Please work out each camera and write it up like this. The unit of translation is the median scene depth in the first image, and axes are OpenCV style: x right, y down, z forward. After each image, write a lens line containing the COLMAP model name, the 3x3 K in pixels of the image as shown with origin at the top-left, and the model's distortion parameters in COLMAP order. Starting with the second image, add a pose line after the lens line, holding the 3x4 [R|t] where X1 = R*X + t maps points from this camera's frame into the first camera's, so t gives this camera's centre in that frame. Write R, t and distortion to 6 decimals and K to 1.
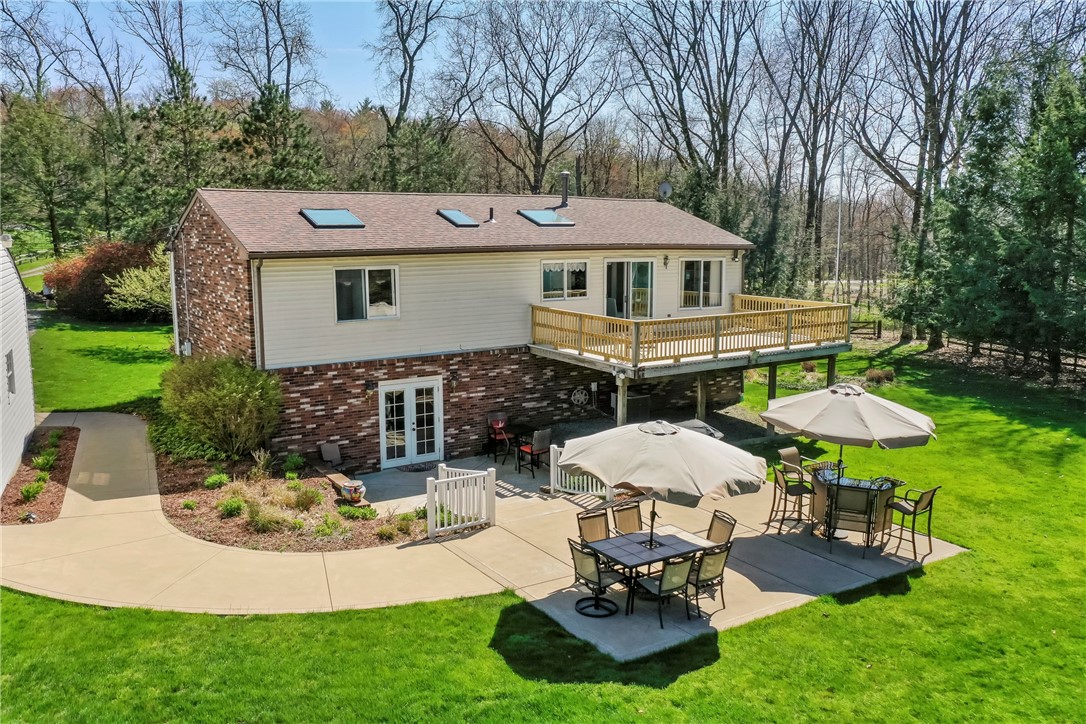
lens RADIAL K [[873.0, 0, 544.0], [0, 873.0, 343.9], [0, 0, 1]] dist [-0.009987, -0.004161]
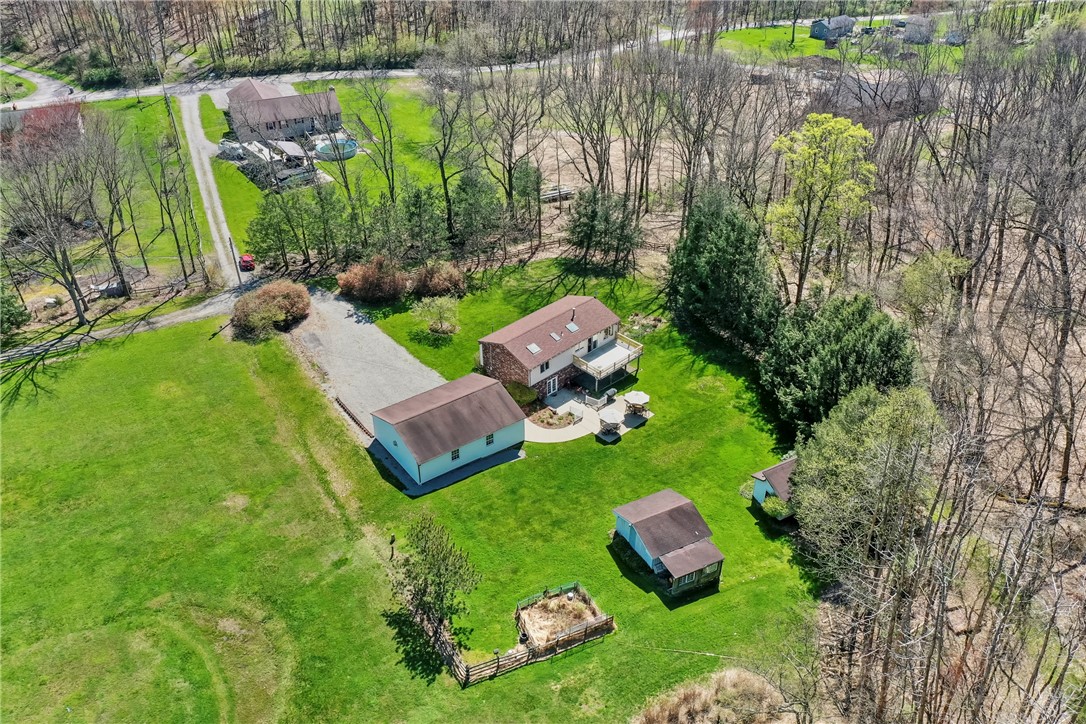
lens RADIAL K [[873.0, 0, 544.0], [0, 873.0, 343.9], [0, 0, 1]] dist [-0.009987, -0.004161]
pose [[0.984239, -0.106325, 0.141310, -1.215091], [0.039911, 0.912006, 0.408231, -2.964932], [-0.172281, -0.396157, 0.901875, -4.574018]]
